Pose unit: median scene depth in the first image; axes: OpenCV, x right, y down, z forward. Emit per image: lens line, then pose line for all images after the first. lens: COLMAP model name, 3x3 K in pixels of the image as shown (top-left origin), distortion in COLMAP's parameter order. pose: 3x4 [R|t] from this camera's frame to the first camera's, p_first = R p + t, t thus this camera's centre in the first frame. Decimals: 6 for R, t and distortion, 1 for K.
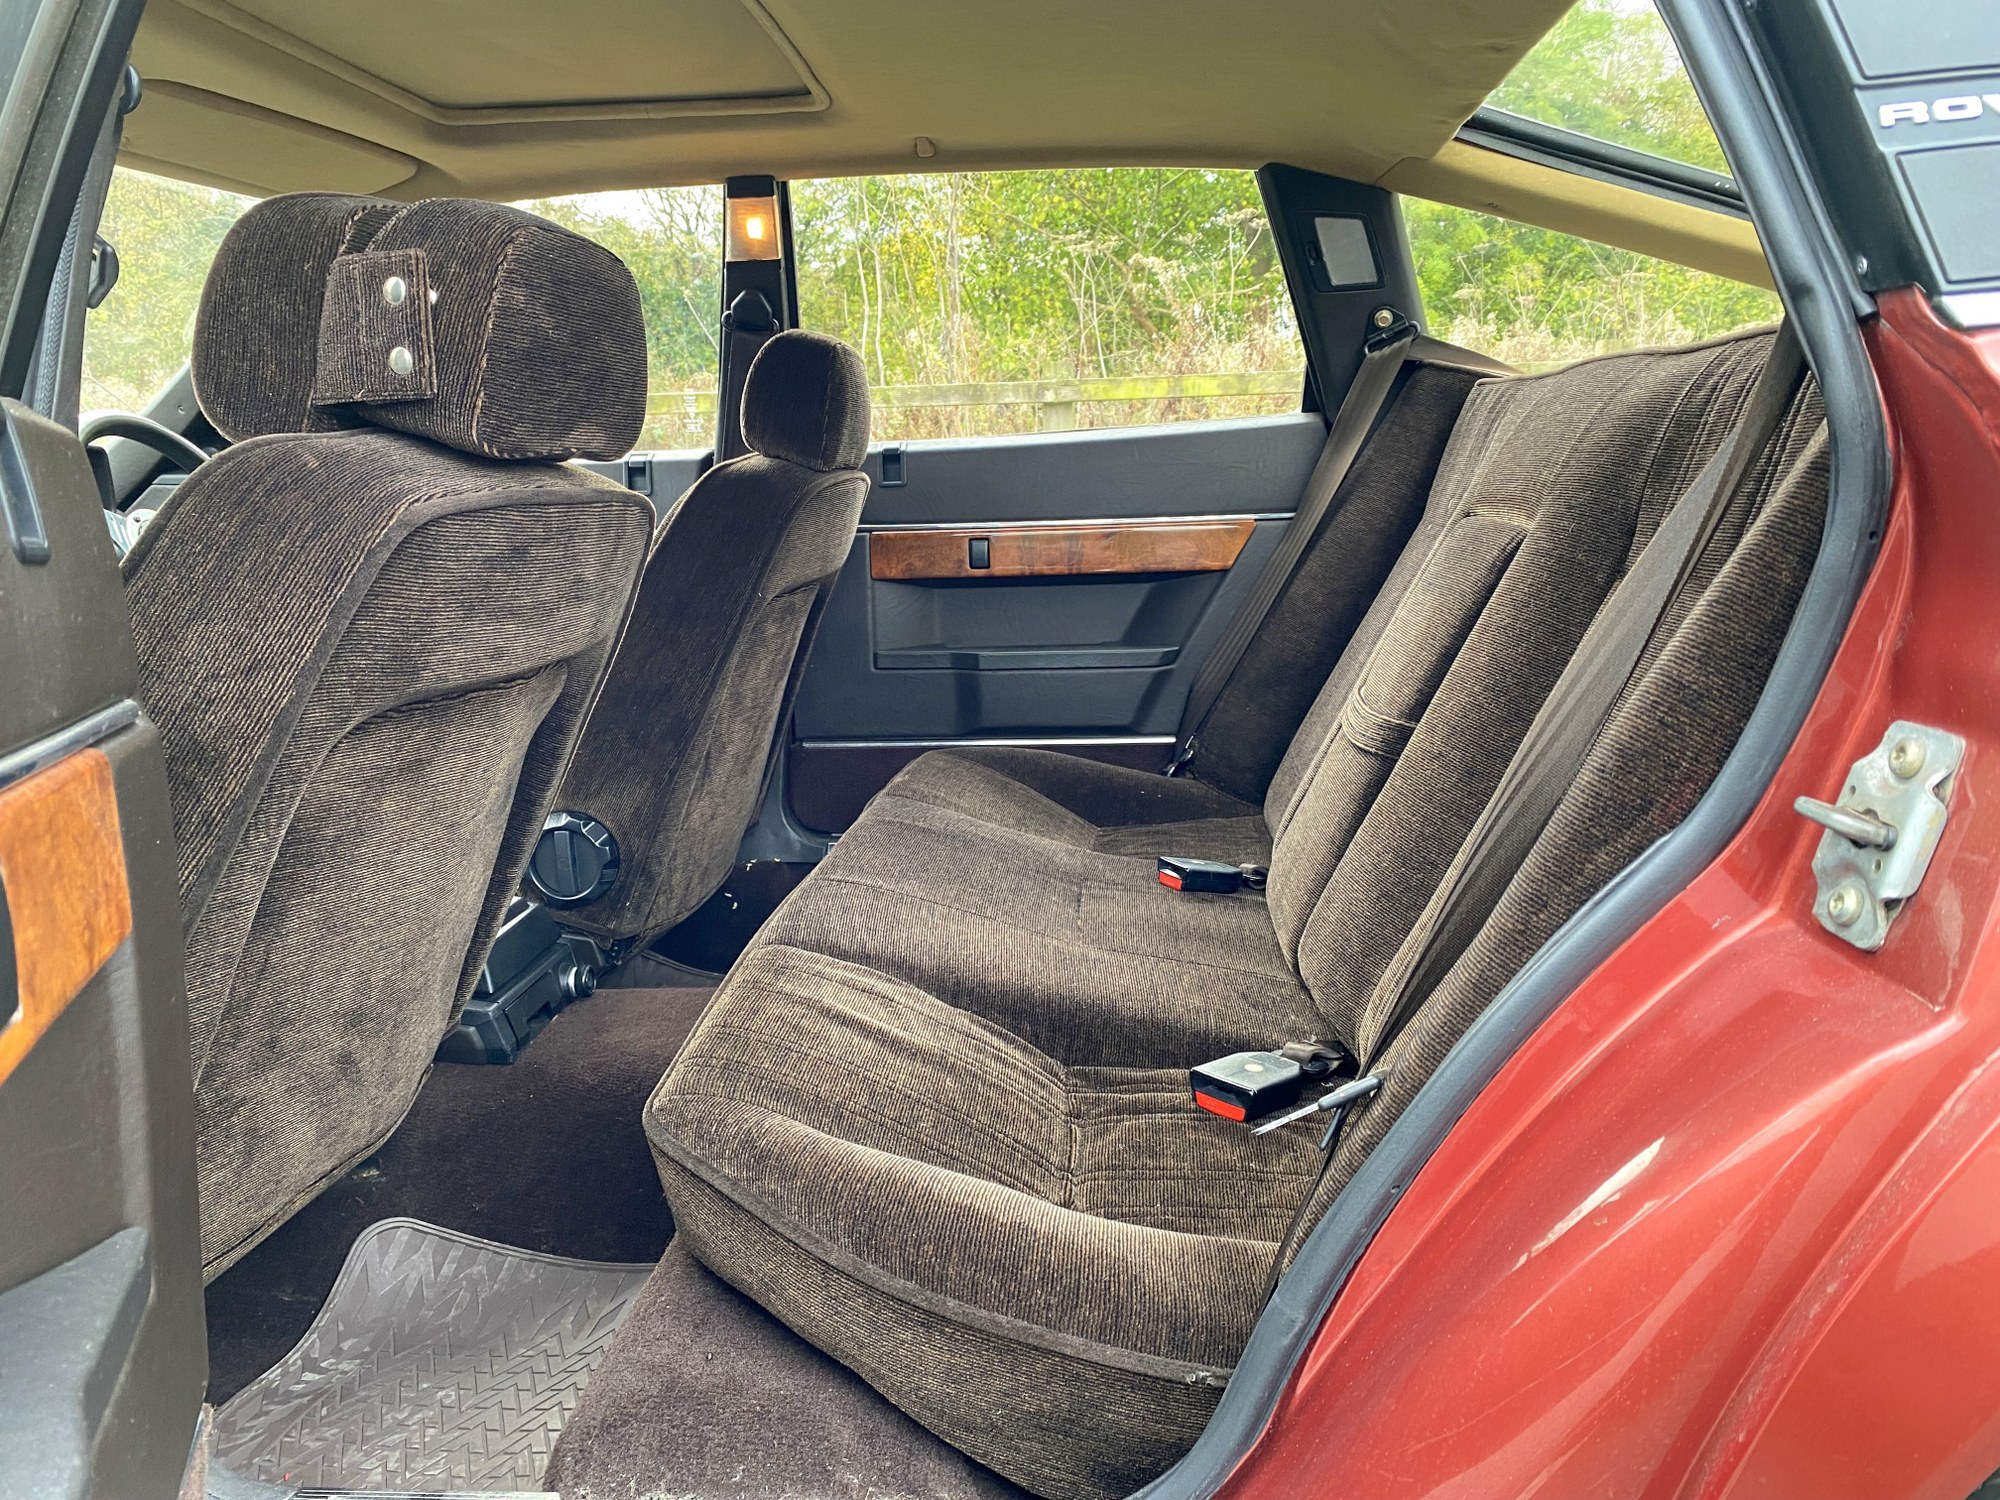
lens RADIAL K [[1502.0, 0, 993.9], [0, 1502.0, 712.9], [0, 0, 1]] dist [-0.002132, 0.010377]
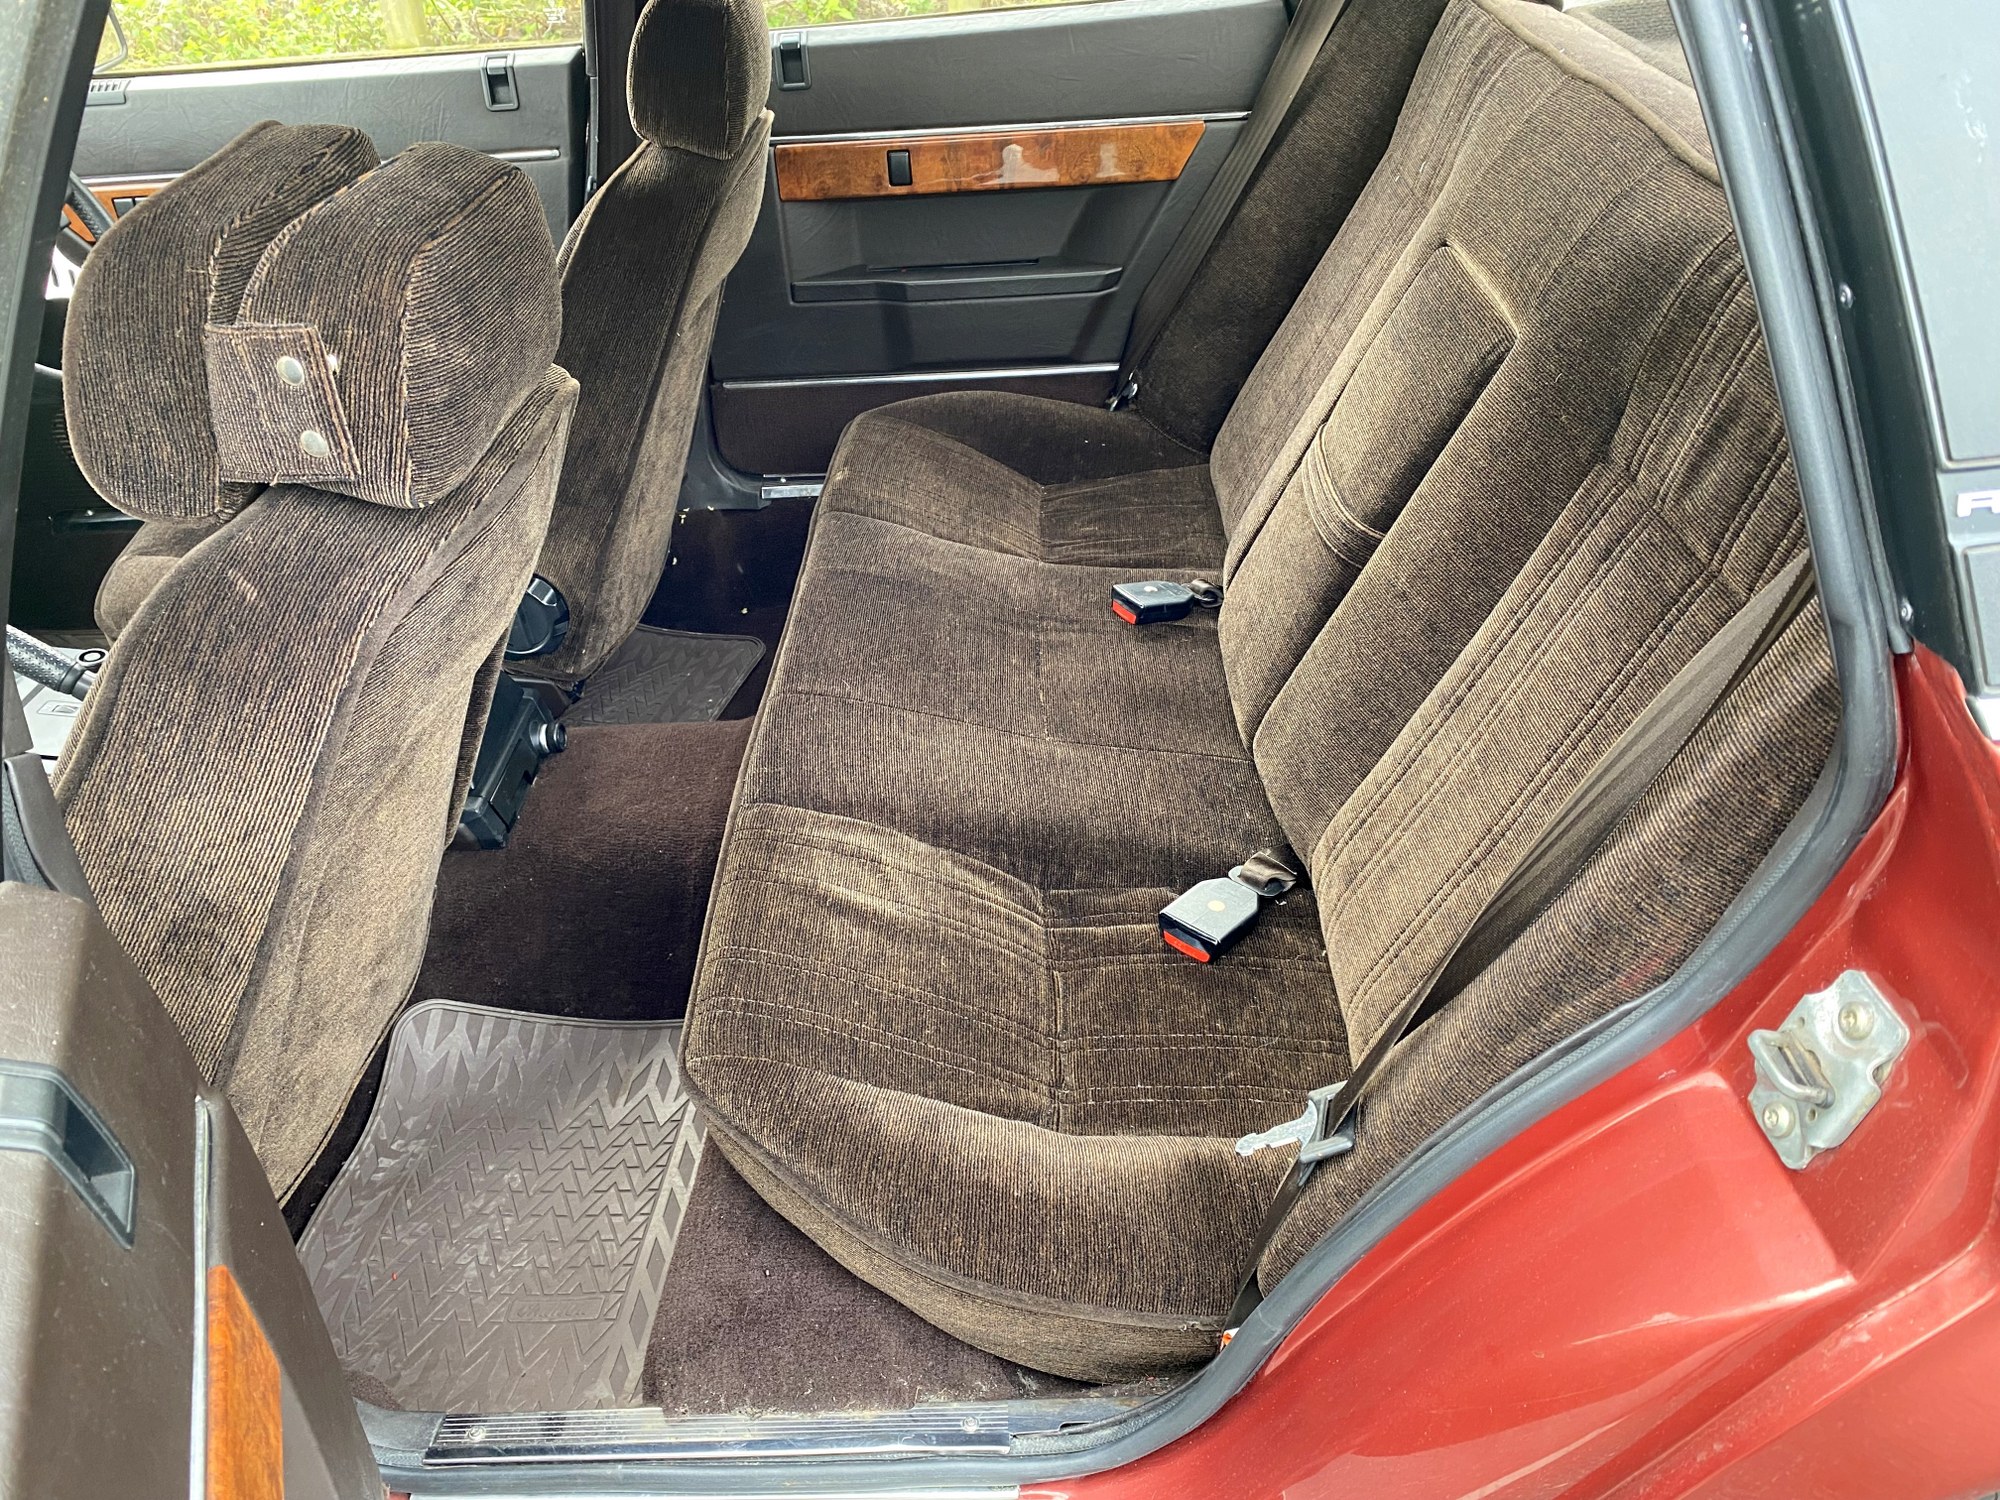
lens RADIAL K [[1522.2, 0, 985.9], [0, 1522.2, 716.9], [0, 0, 1]] dist [0.024188, -0.015574]
pose [[0.997238, -0.061700, 0.041343, -0.027529], [0.039755, 0.913640, 0.404576, -0.297381], [-0.062735, -0.401815, 0.913569, 0.047598]]
